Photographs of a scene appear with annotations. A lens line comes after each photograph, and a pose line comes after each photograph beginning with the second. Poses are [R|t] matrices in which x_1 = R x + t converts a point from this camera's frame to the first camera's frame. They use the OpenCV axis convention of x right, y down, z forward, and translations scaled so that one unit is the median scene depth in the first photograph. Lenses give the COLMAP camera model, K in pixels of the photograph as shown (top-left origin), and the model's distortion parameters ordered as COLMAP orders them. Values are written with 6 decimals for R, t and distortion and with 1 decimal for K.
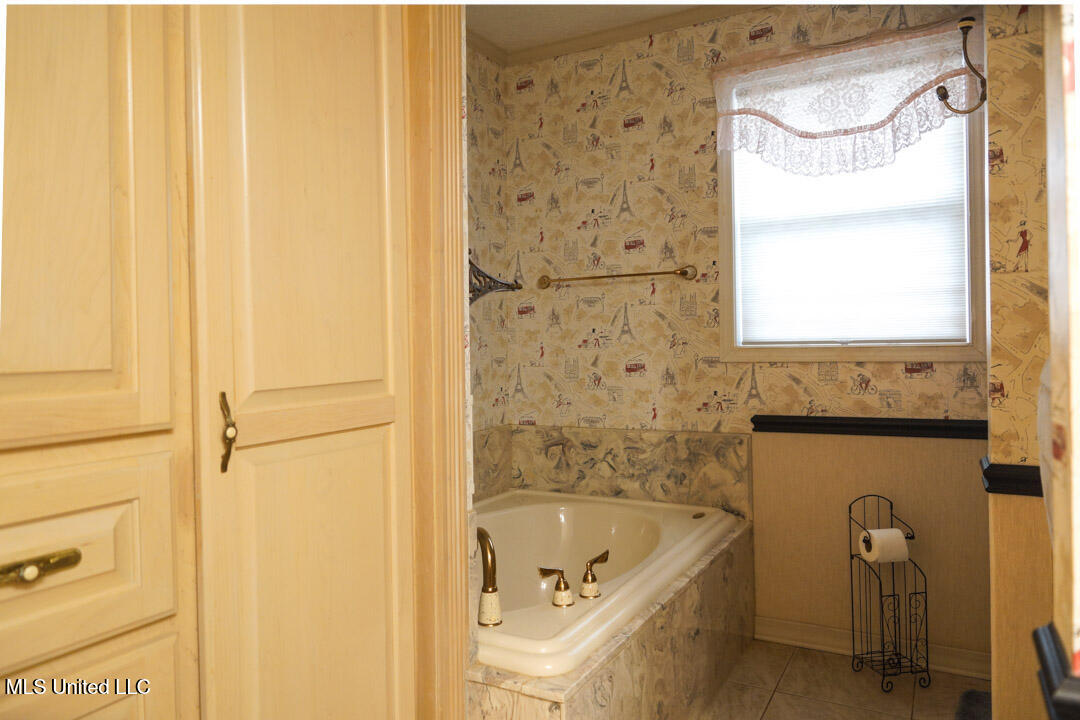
lens RADIAL K [[717.5, 0, 535.2], [0, 717.5, 342.6], [0, 0, 1]] dist [-0.004015, -0.001790]
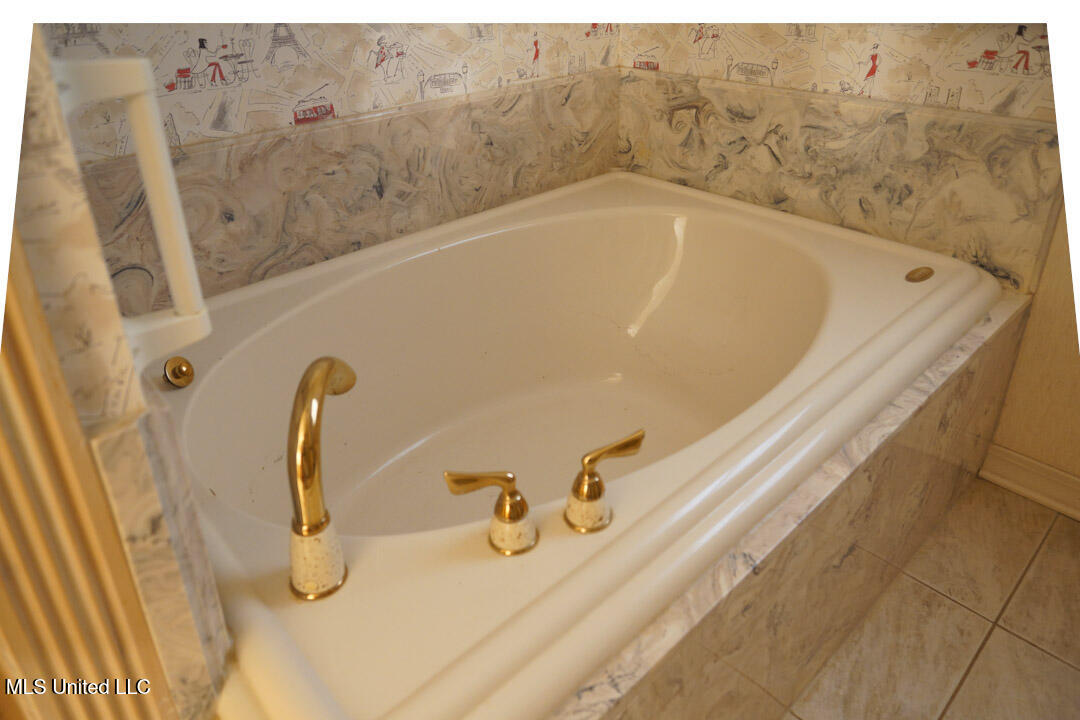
lens RADIAL K [[719.1, 0, 522.0], [0, 719.1, 262.9], [0, 0, 1]] dist [-0.002387, -0.002771]
pose [[0.949694, 0.127680, -0.285969, 0.094828], [0.001702, 0.911002, 0.412398, 0.015370], [0.313174, -0.392138, 0.864957, 0.430575]]
